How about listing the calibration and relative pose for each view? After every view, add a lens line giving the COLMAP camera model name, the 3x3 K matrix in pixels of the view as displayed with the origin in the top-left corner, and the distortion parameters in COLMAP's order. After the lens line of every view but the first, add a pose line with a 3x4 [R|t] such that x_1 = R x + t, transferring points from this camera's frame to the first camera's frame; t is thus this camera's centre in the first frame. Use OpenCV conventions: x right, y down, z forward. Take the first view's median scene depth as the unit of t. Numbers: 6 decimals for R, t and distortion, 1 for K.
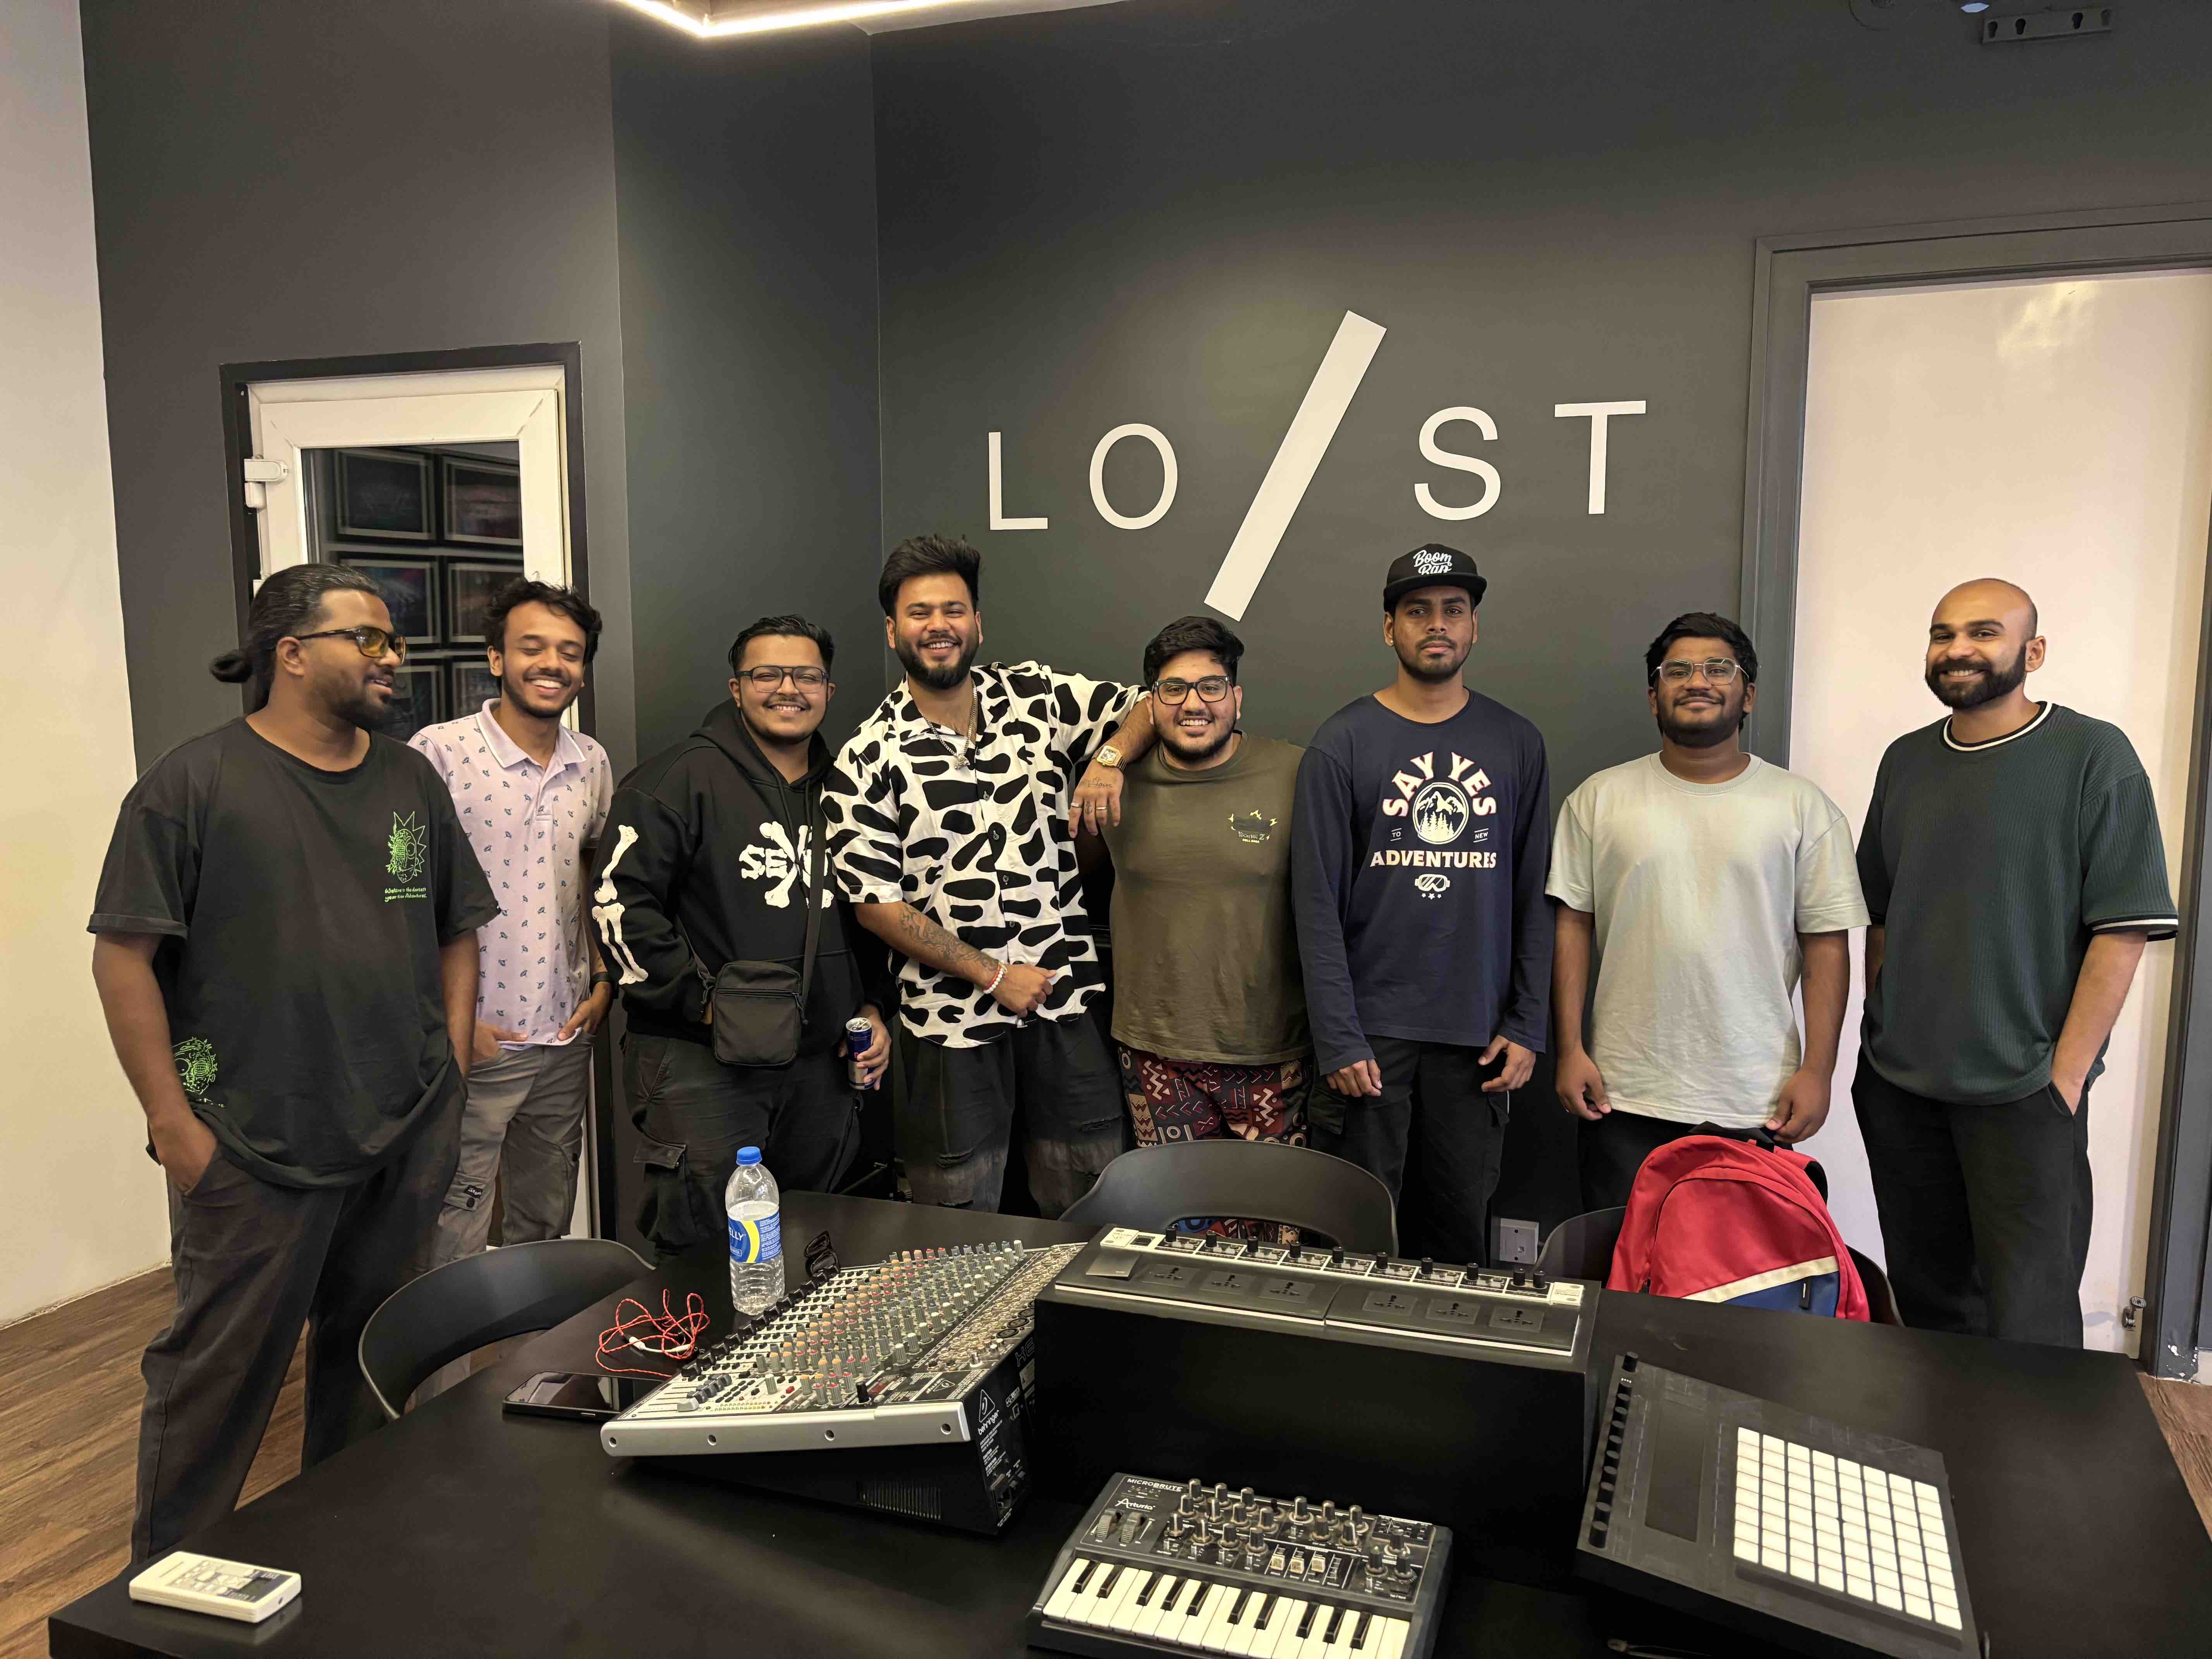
lens RADIAL K [[1707.0, 0, 1119.8], [0, 1707.0, 831.9], [0, 0, 1]] dist [0.026402, -0.038931]
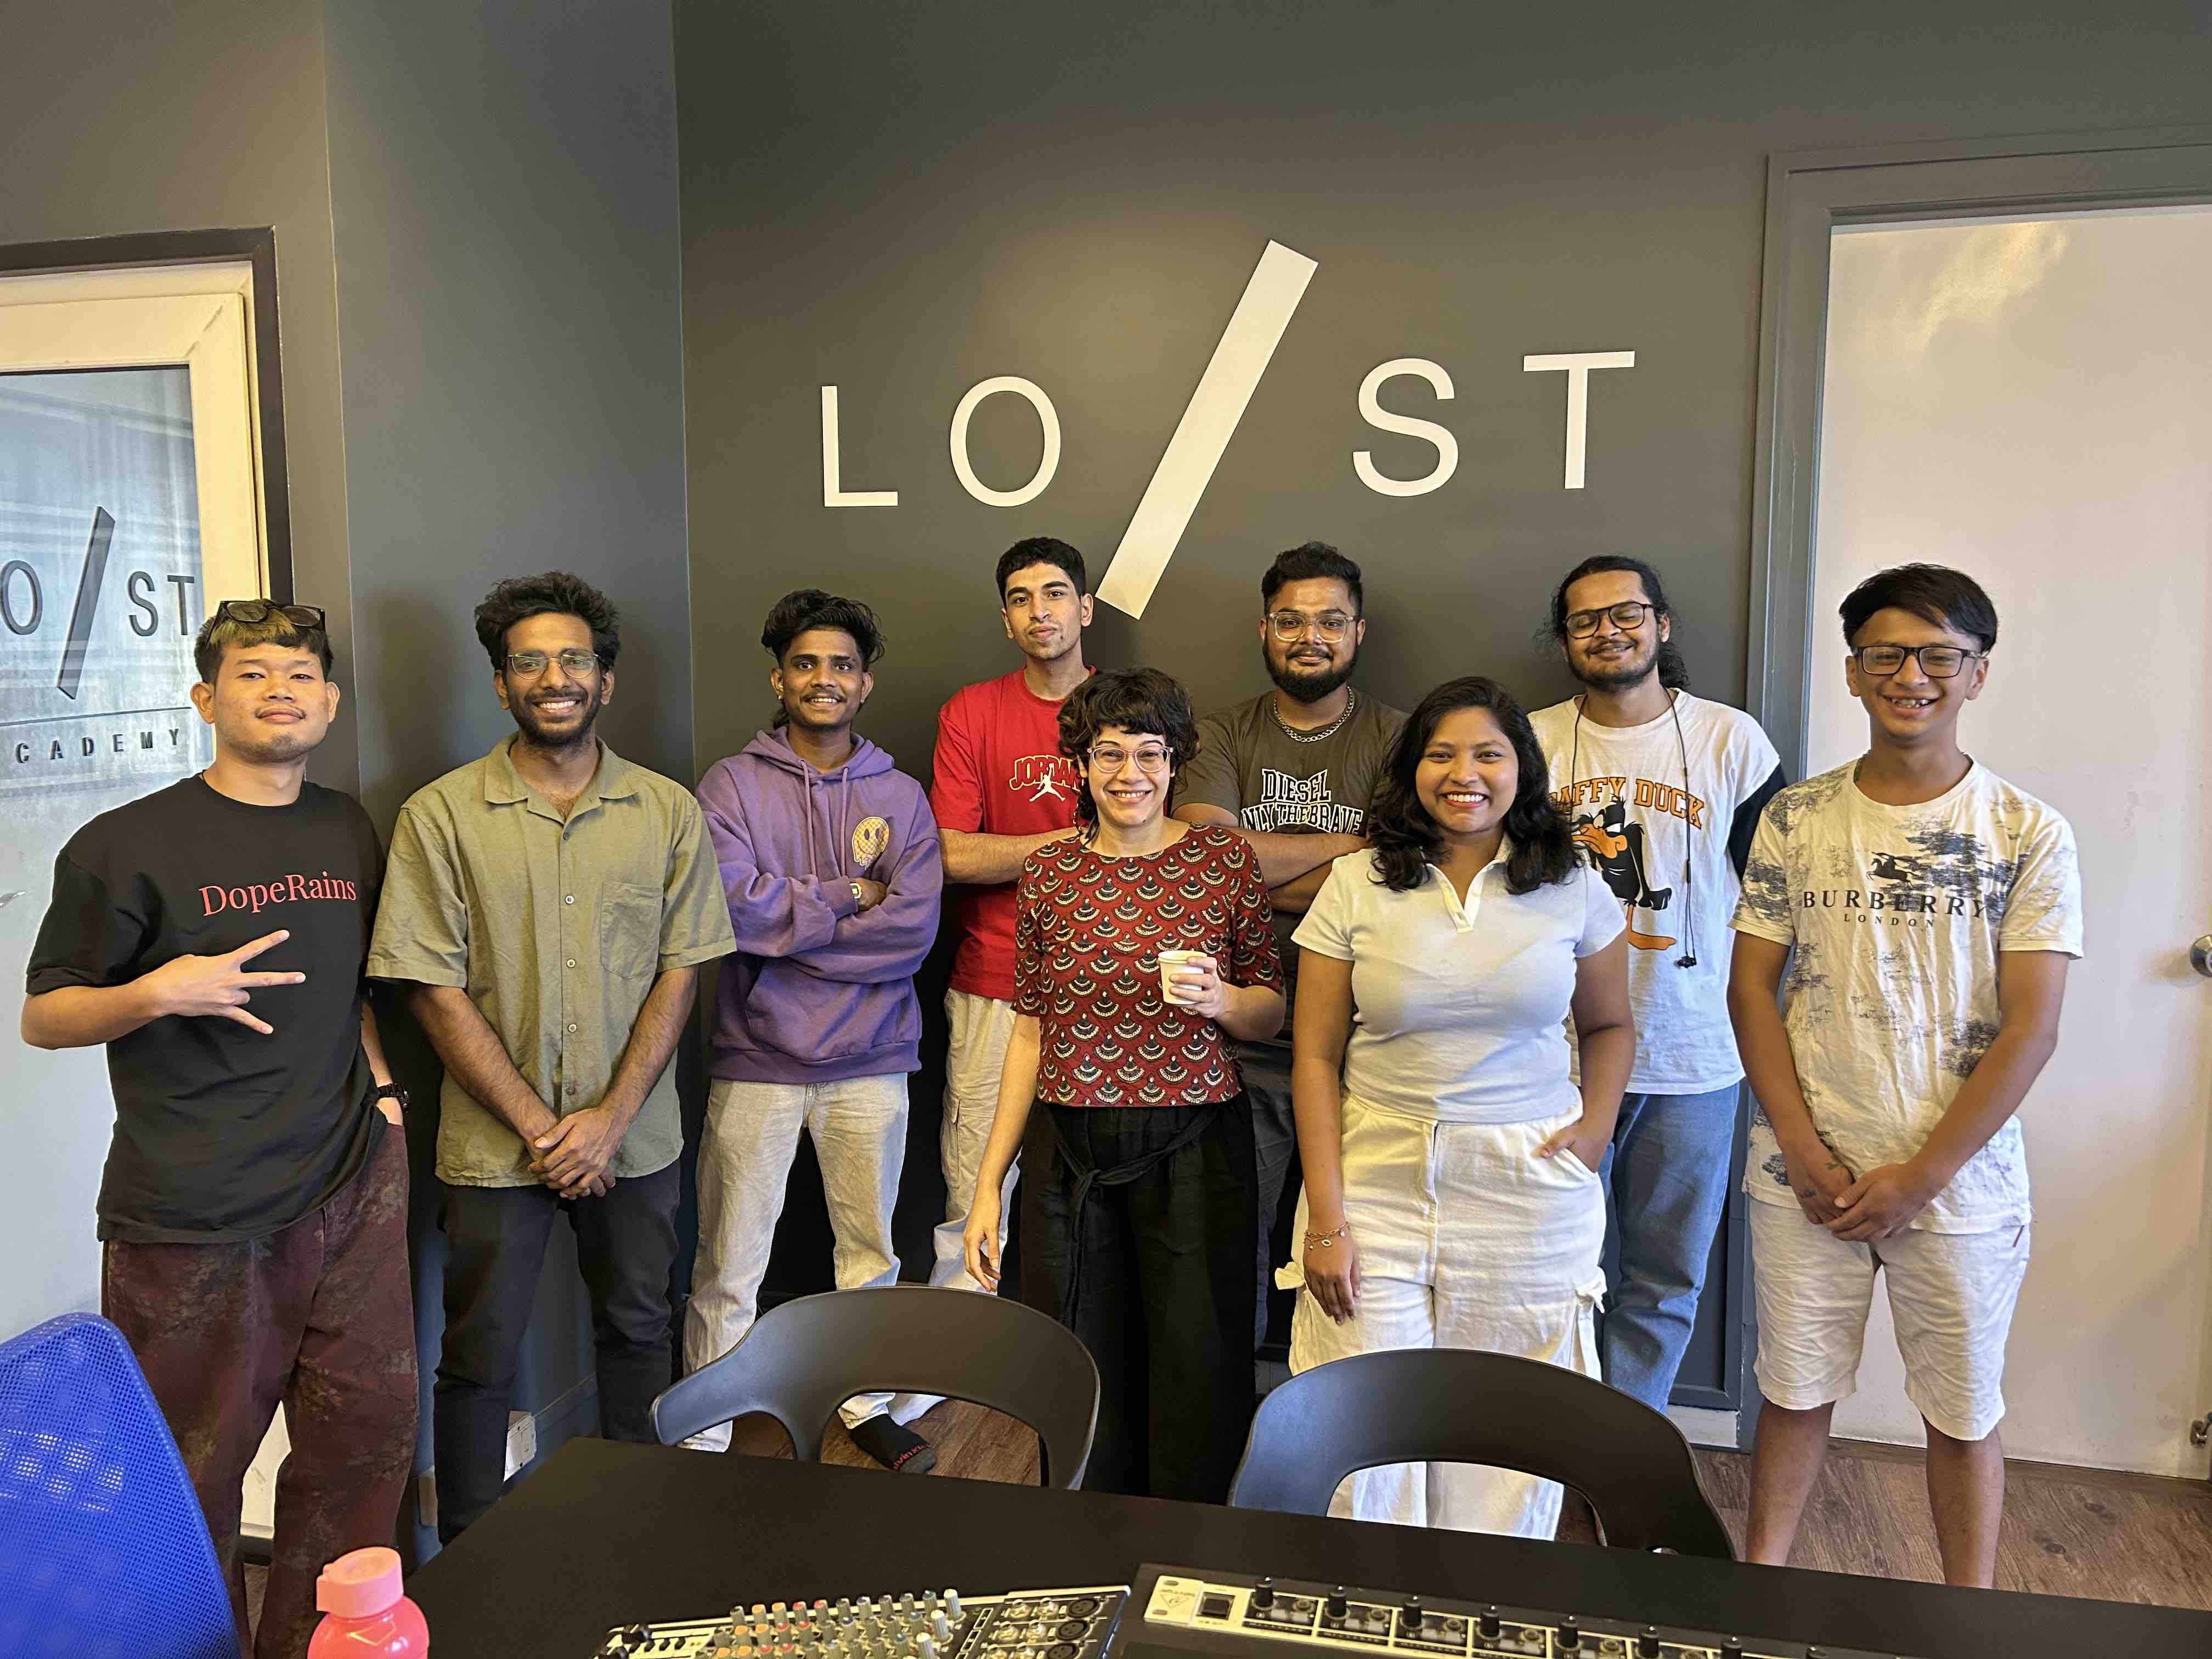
lens RADIAL K [[1686.0, 0, 1106.0], [0, 1686.0, 829.5], [0, 0, 1]] dist [0.002679, -0.002470]
pose [[0.992289, -0.012388, 0.123326, -0.048656], [0.014344, 0.999785, -0.014985, -0.011718], [-0.123114, 0.016638, 0.992253, 0.216083]]
